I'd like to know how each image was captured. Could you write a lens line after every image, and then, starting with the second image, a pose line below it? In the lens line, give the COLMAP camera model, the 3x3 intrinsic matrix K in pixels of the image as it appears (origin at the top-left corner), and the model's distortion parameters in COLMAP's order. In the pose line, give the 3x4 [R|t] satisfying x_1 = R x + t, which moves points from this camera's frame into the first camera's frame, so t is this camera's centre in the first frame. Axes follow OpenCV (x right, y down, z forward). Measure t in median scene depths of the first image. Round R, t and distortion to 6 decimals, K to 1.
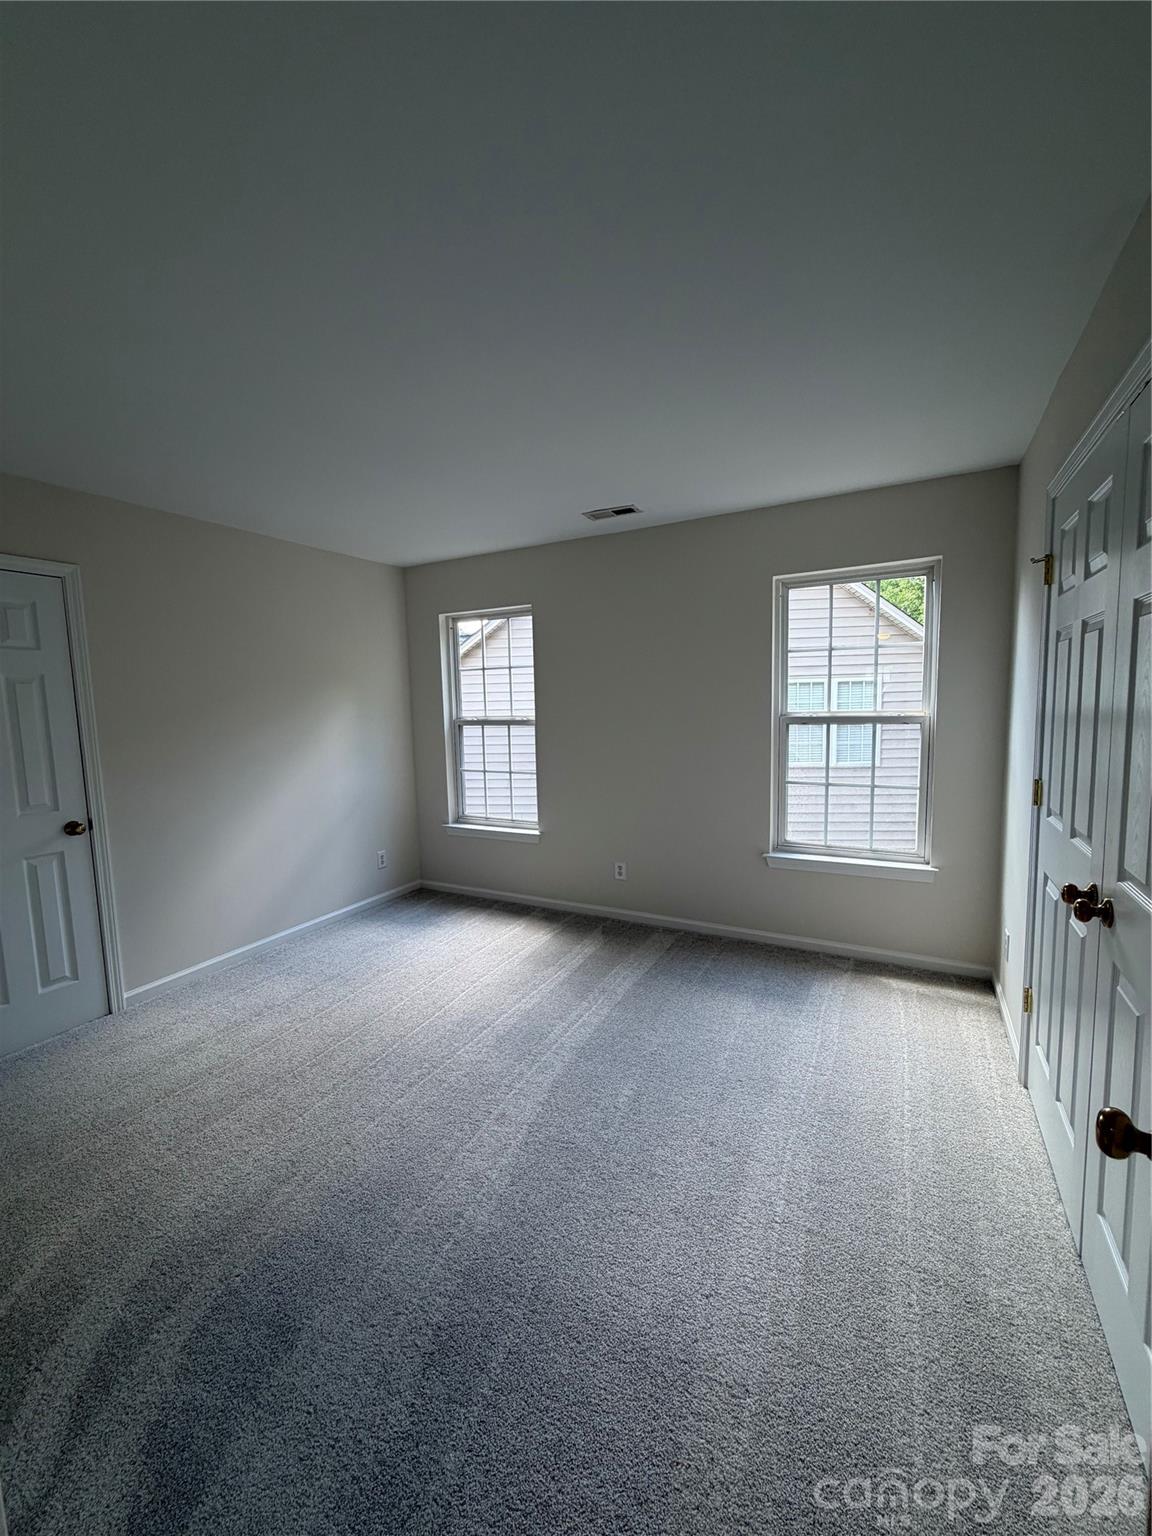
lens RADIAL K [[625.0, 0, 543.6], [0, 625.0, 769.6], [0, 0, 1]] dist [-0.000044, -0.000019]
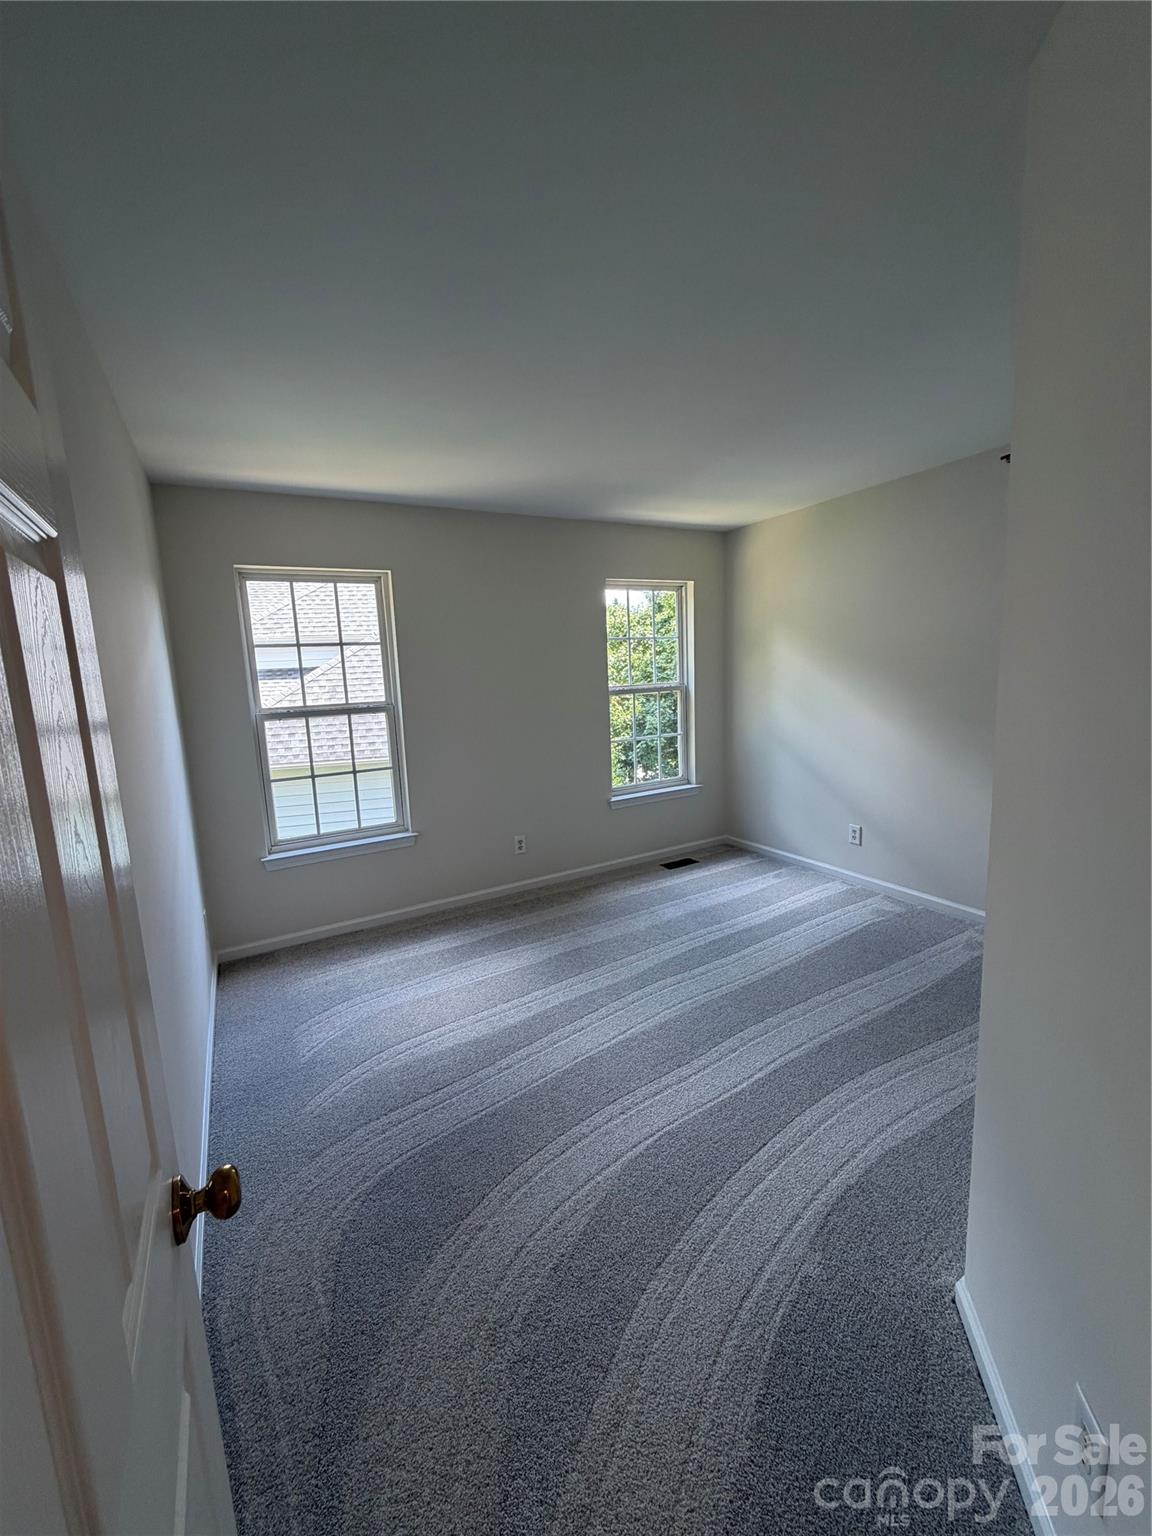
lens RADIAL K [[611.8, 0, 577.0], [0, 611.8, 763.6], [0, 0, 1]] dist [-0.001011, -0.000089]
pose [[0.505917, -0.112745, 0.855182, -0.580656], [0.119306, 0.991038, 0.060076, -0.018137], [-0.854292, 0.071635, 0.514834, 0.331297]]
